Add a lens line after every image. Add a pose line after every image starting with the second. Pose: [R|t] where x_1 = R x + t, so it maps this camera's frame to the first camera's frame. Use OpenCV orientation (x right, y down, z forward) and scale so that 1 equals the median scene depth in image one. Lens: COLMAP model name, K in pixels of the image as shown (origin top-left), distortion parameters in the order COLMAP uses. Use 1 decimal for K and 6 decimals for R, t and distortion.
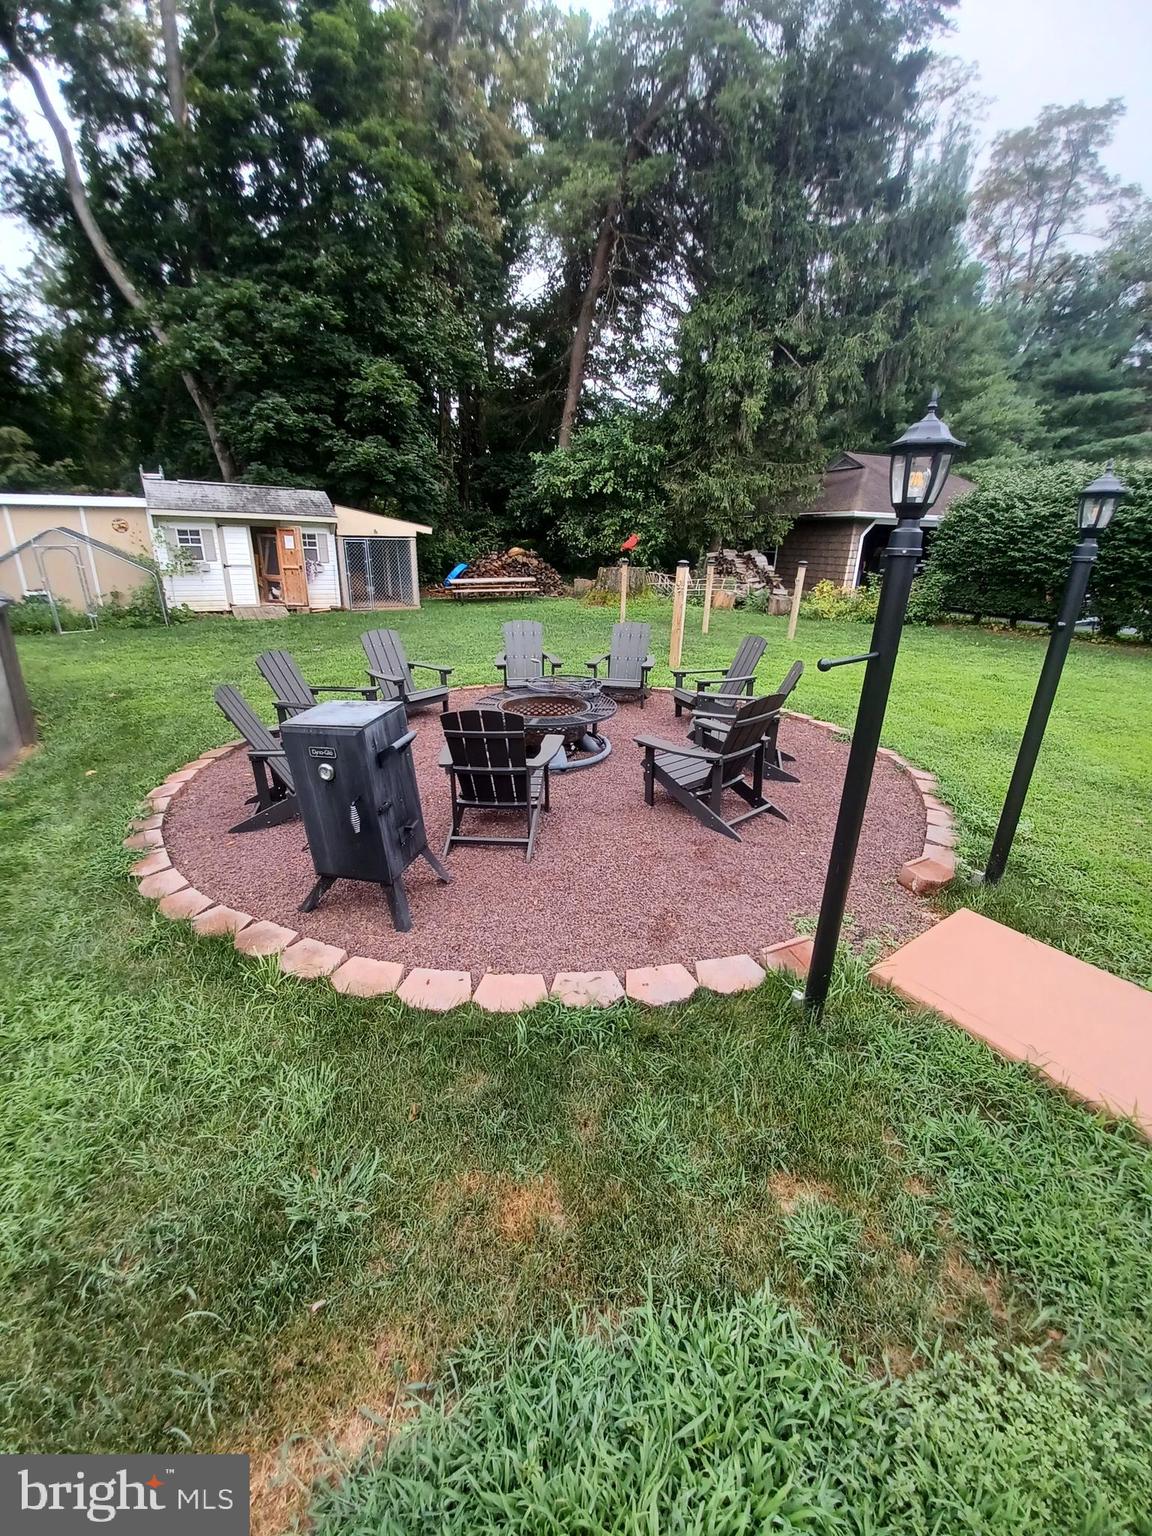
lens RADIAL K [[616.6, 0, 571.5], [0, 616.6, 748.2], [0, 0, 1]] dist [0.006718, -0.000611]
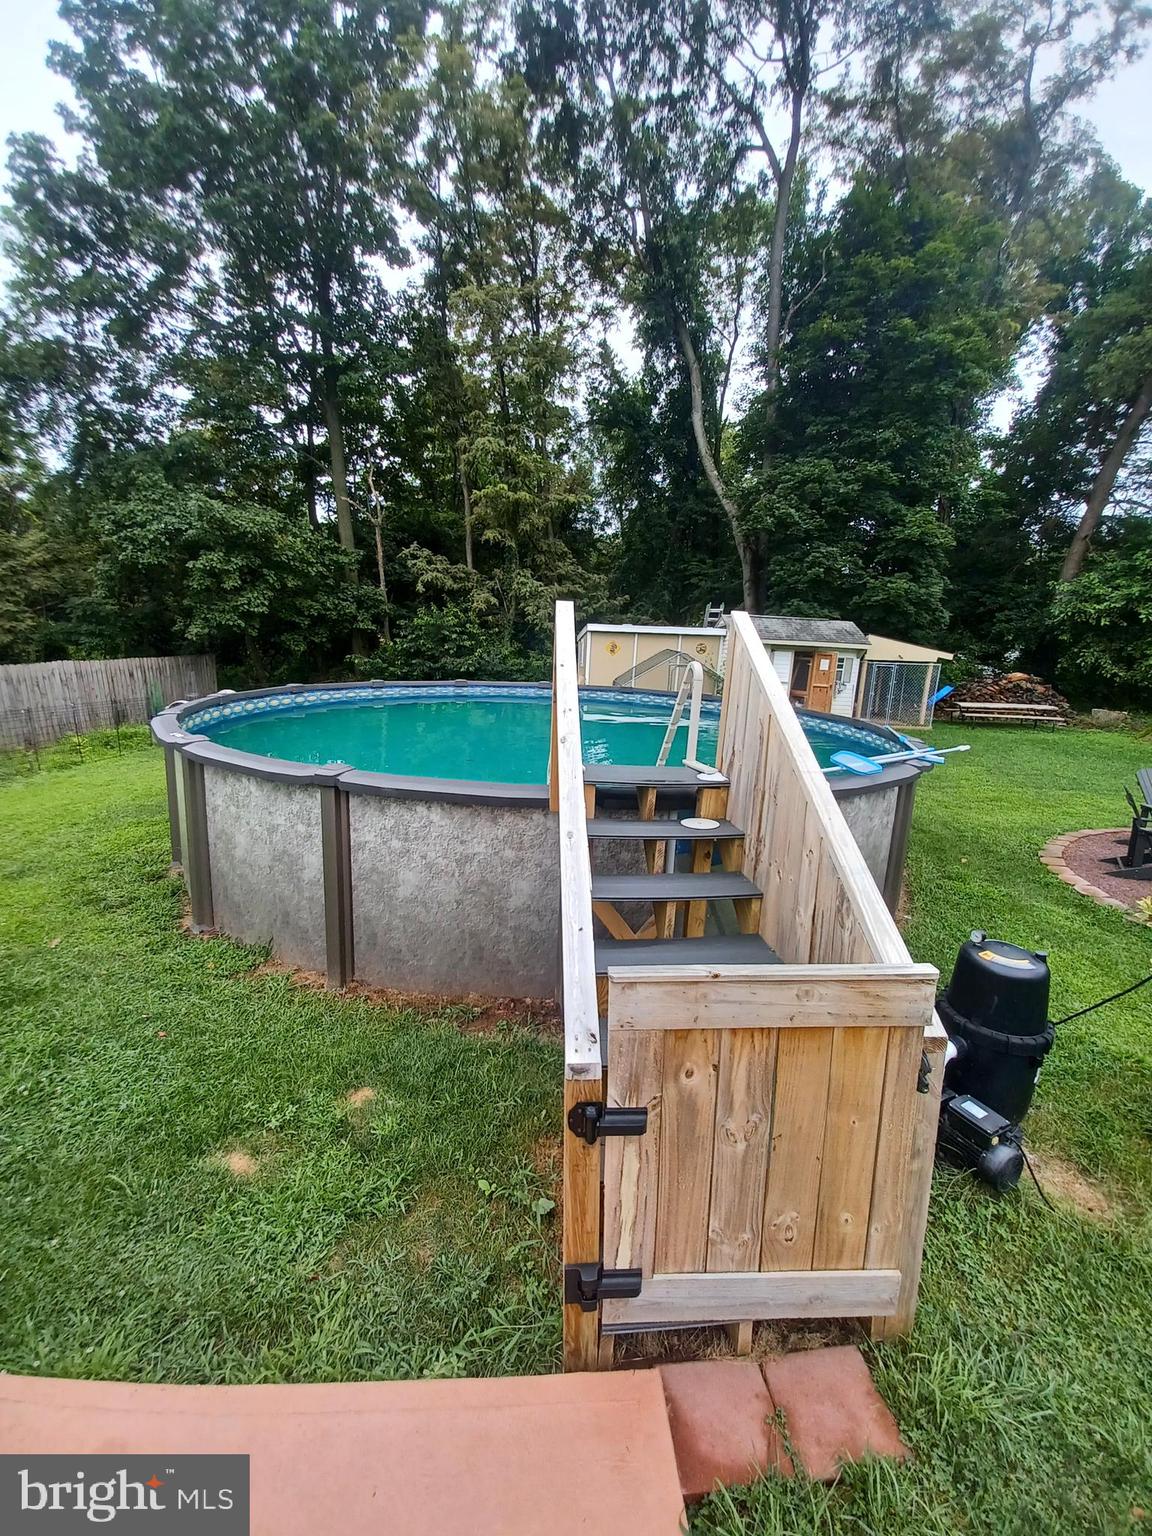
lens RADIAL K [[616.6, 0, 571.5], [0, 616.6, 748.2], [0, 0, 1]] dist [0.006718, -0.000611]
pose [[0.877072, 0.103171, -0.469149, -0.287073], [-0.176001, 0.977765, -0.114013, 0.028216], [0.446955, 0.182569, 0.875728, -0.167944]]
